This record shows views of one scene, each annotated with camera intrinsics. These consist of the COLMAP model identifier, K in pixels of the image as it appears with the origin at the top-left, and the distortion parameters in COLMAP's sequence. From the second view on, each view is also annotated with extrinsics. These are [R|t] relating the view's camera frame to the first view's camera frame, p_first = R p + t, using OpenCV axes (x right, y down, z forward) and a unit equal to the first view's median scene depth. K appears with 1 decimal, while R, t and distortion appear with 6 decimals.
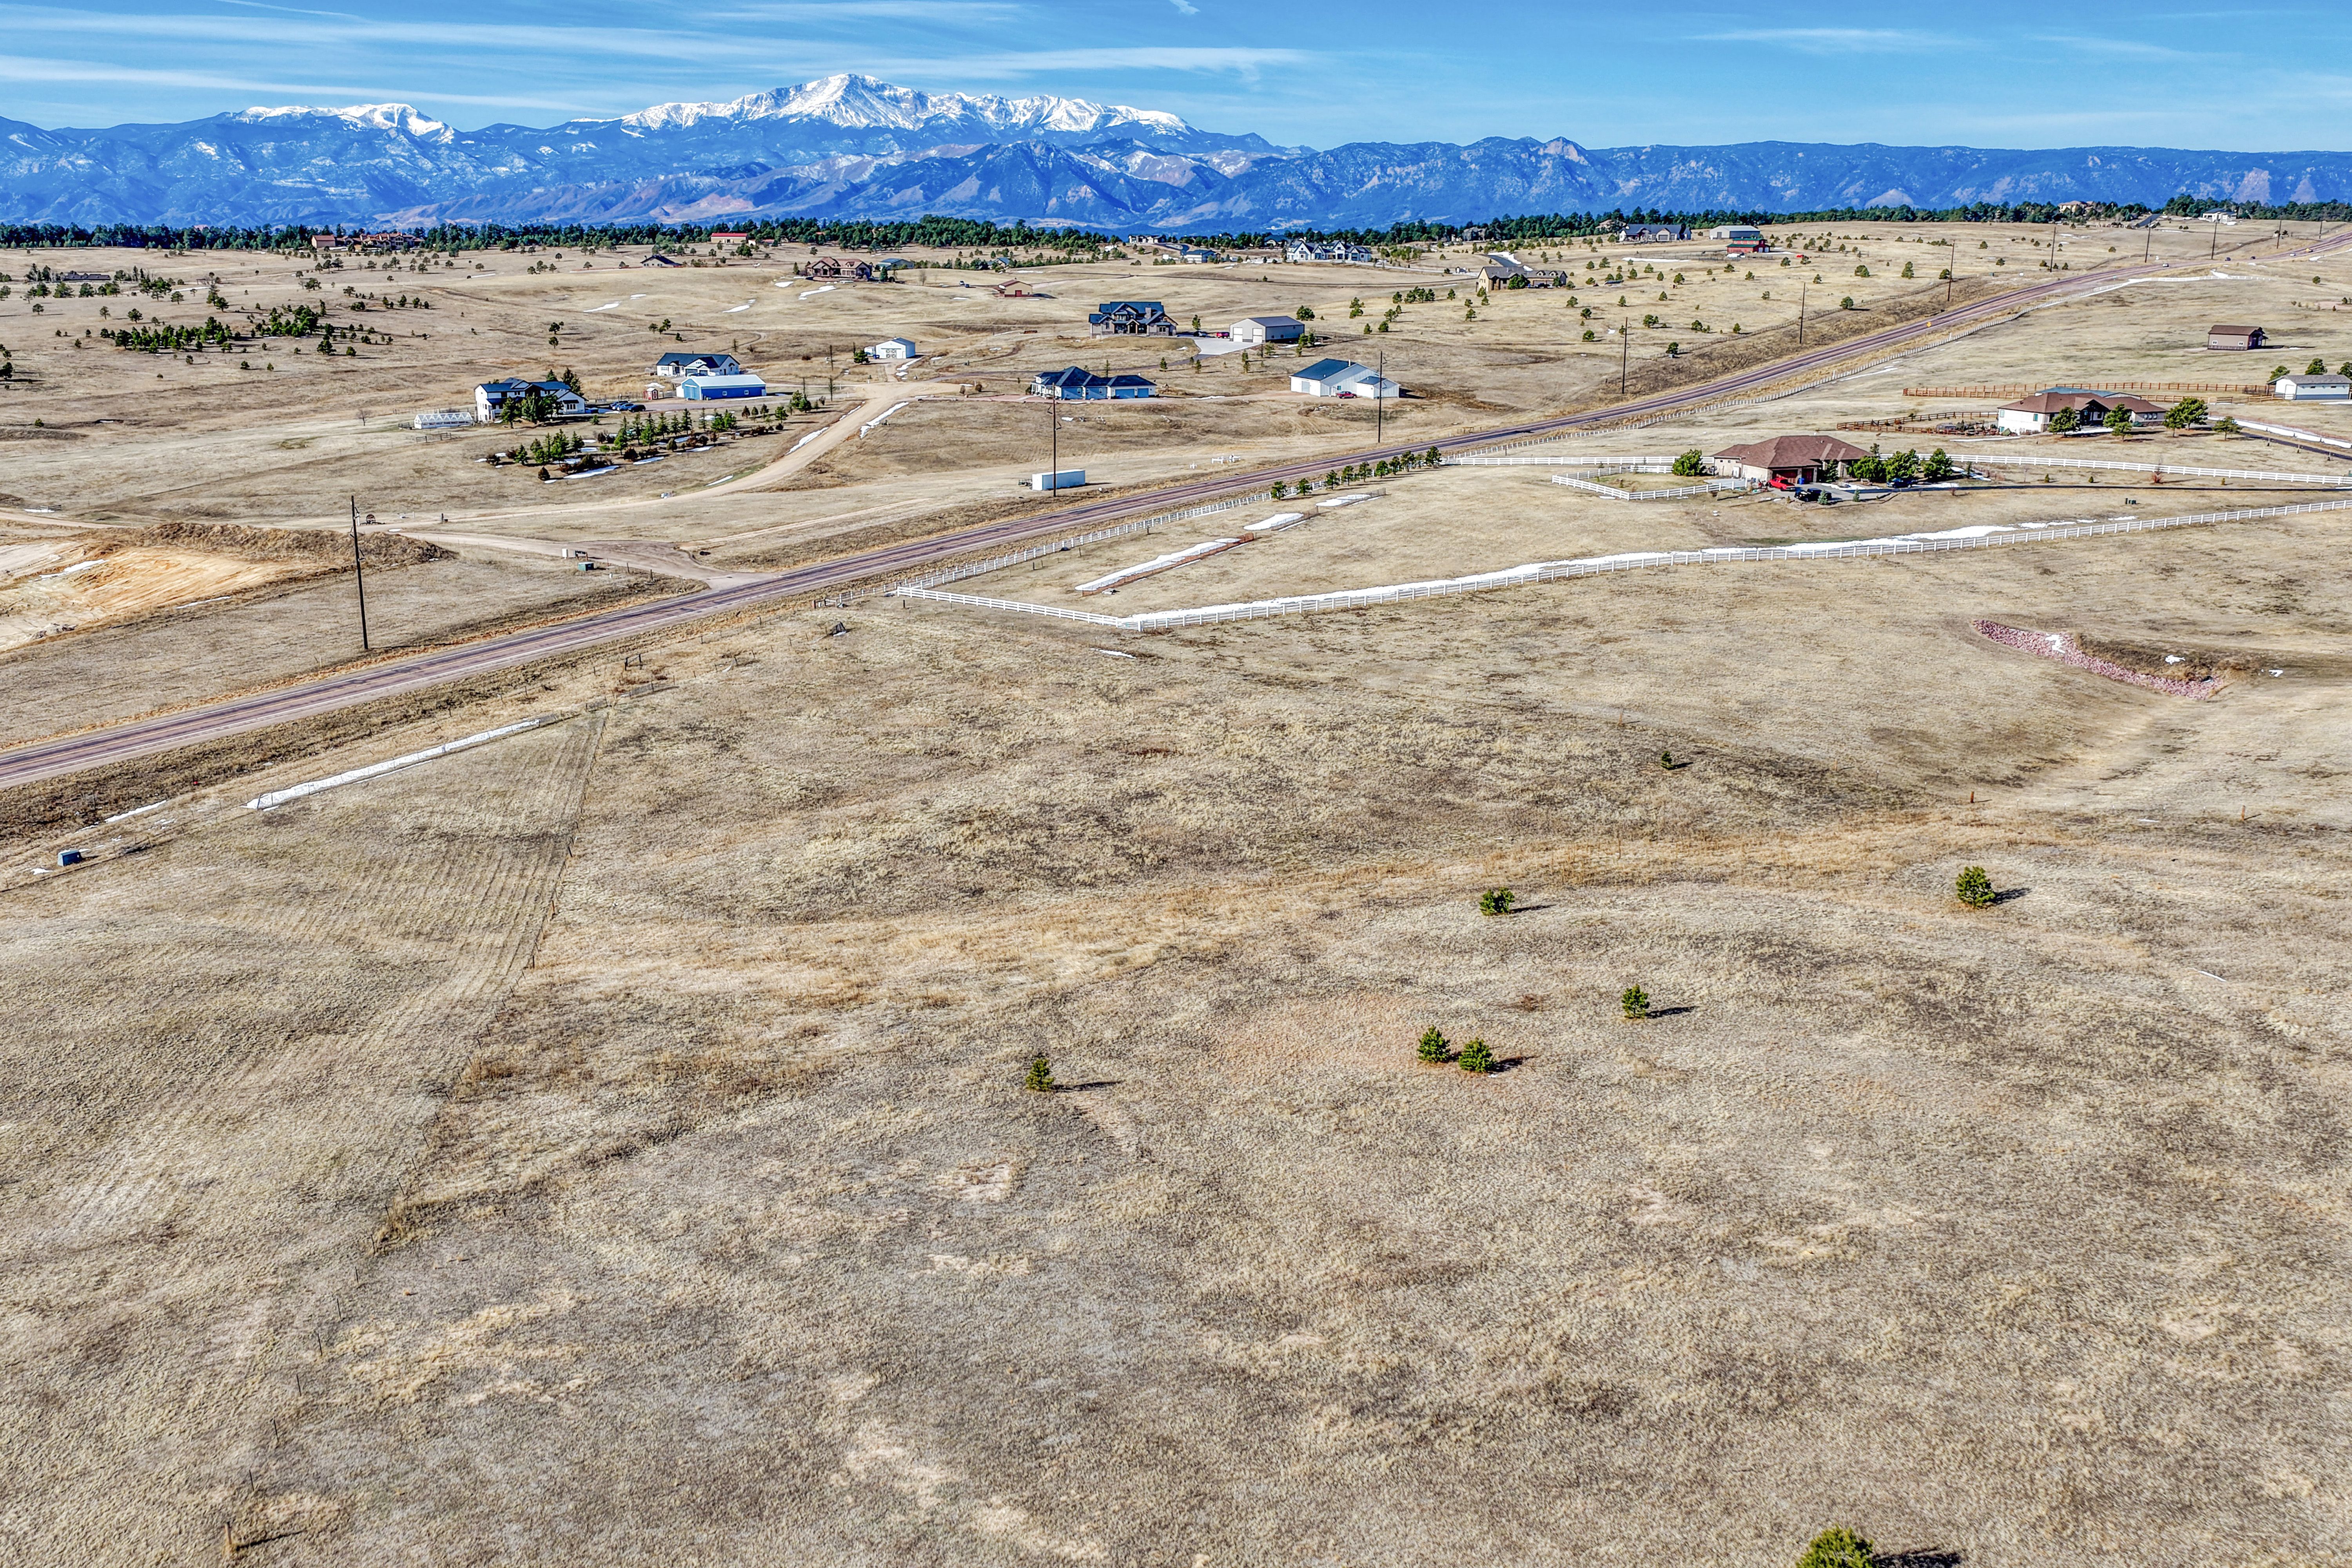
lens RADIAL K [[2300.4, 0, 1184.0], [0, 2300.4, 819.9], [0, 0, 1]] dist [0.038191, 0.000000]
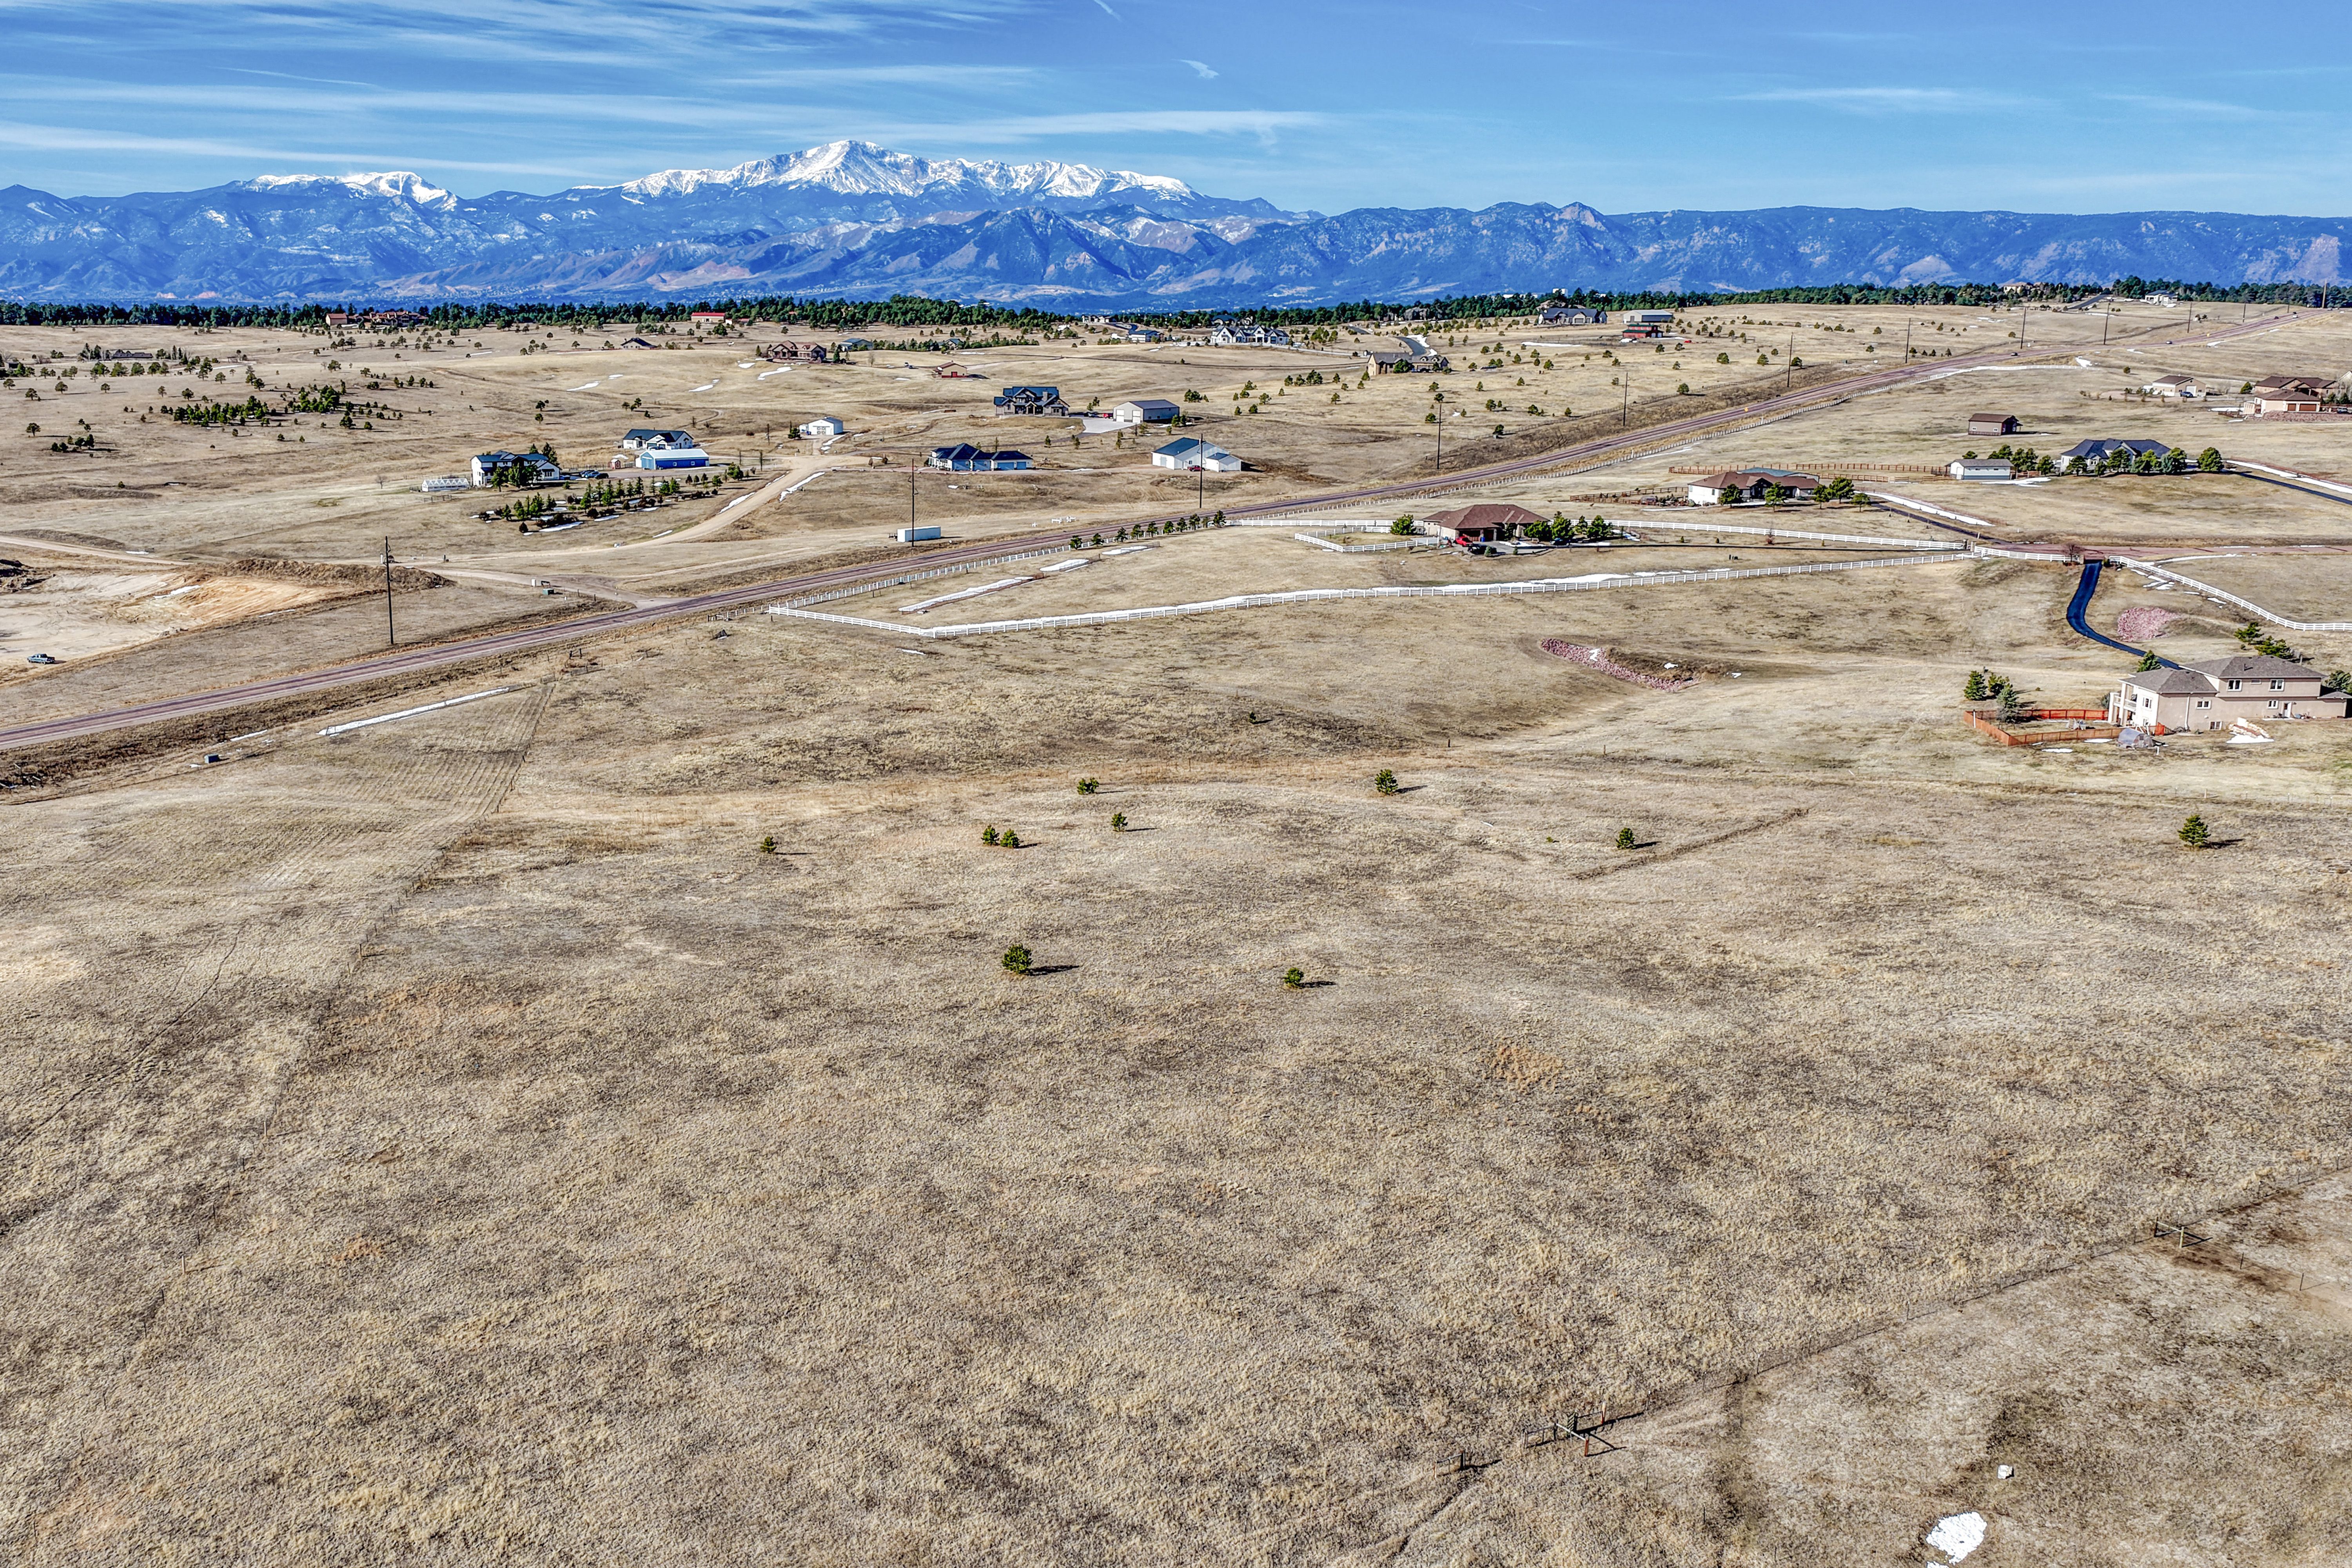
lens RADIAL K [[2396.8, 0, 1002.5], [0, 2396.8, 791.5], [0, 0, 1]] dist [0.039869, 0.000000]
pose [[0.997058, 0.017381, -0.074648, 0.062871], [-0.020840, 0.998733, -0.045811, 0.036516], [0.073758, 0.047232, 0.996157, -0.209066]]
